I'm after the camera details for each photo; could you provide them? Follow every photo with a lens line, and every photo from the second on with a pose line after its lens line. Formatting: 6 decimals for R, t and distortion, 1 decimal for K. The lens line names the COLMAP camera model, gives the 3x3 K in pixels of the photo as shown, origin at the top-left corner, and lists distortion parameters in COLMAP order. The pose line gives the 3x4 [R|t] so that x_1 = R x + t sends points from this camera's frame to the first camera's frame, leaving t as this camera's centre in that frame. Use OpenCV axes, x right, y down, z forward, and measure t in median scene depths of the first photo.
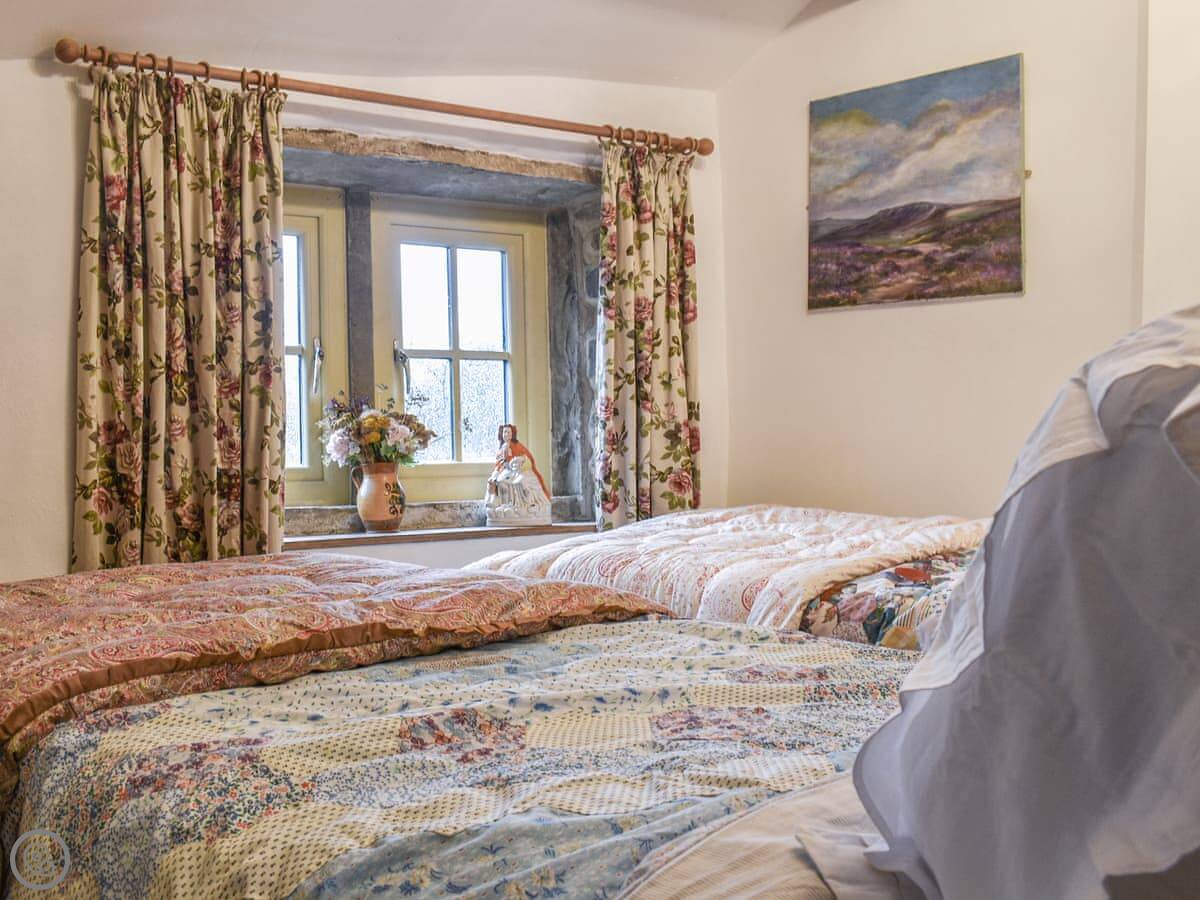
lens RADIAL K [[1291.2, 0, 600.0], [0, 1291.2, 448.1], [0, 0, 1]] dist [-0.091683, 0.000000]
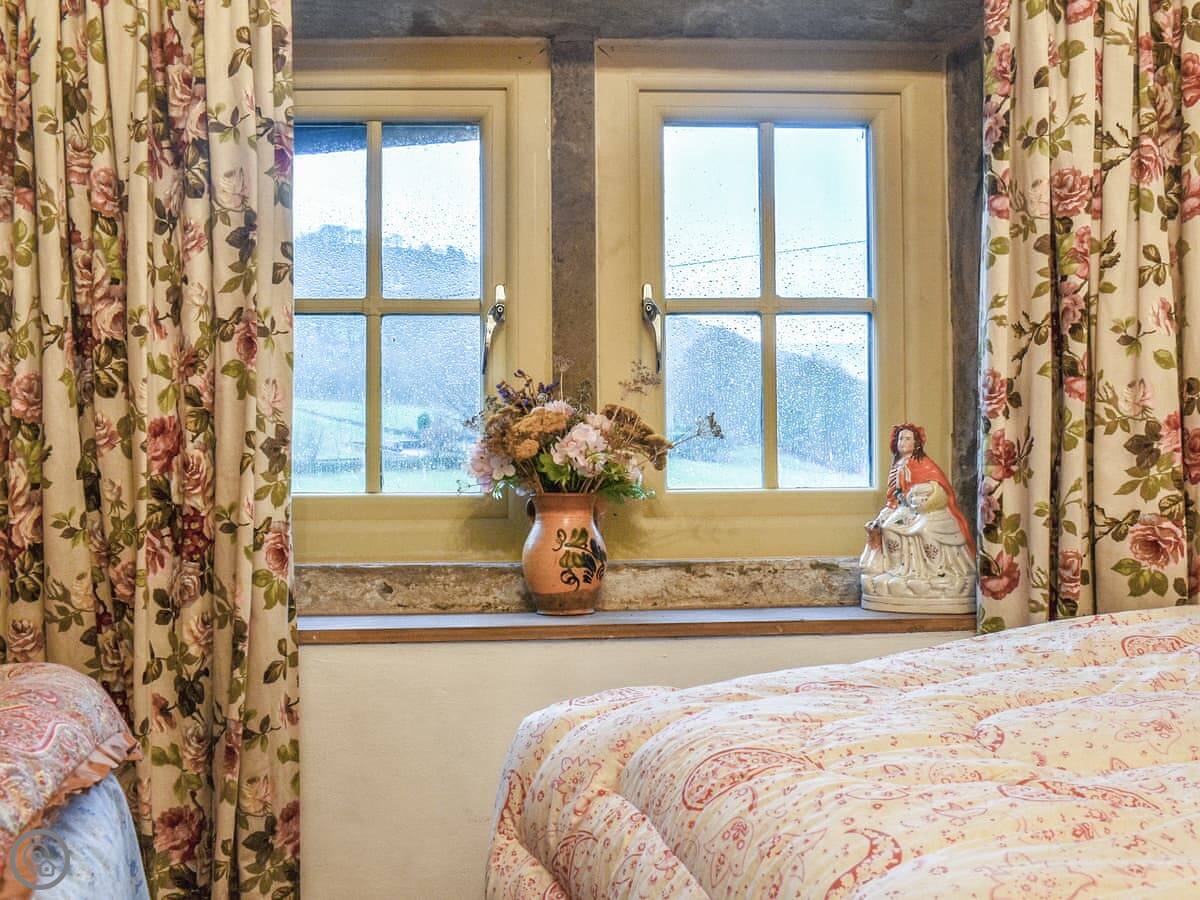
lens RADIAL K [[1291.2, 0, 600.7], [0, 1291.2, 478.3], [0, 0, 1]] dist [-0.091683, 0.000000]
pose [[0.844992, 0.016859, -0.534514, 0.144580], [-0.004896, 0.999705, 0.023792, -0.008362], [0.534757, -0.017488, 0.844825, 0.490520]]
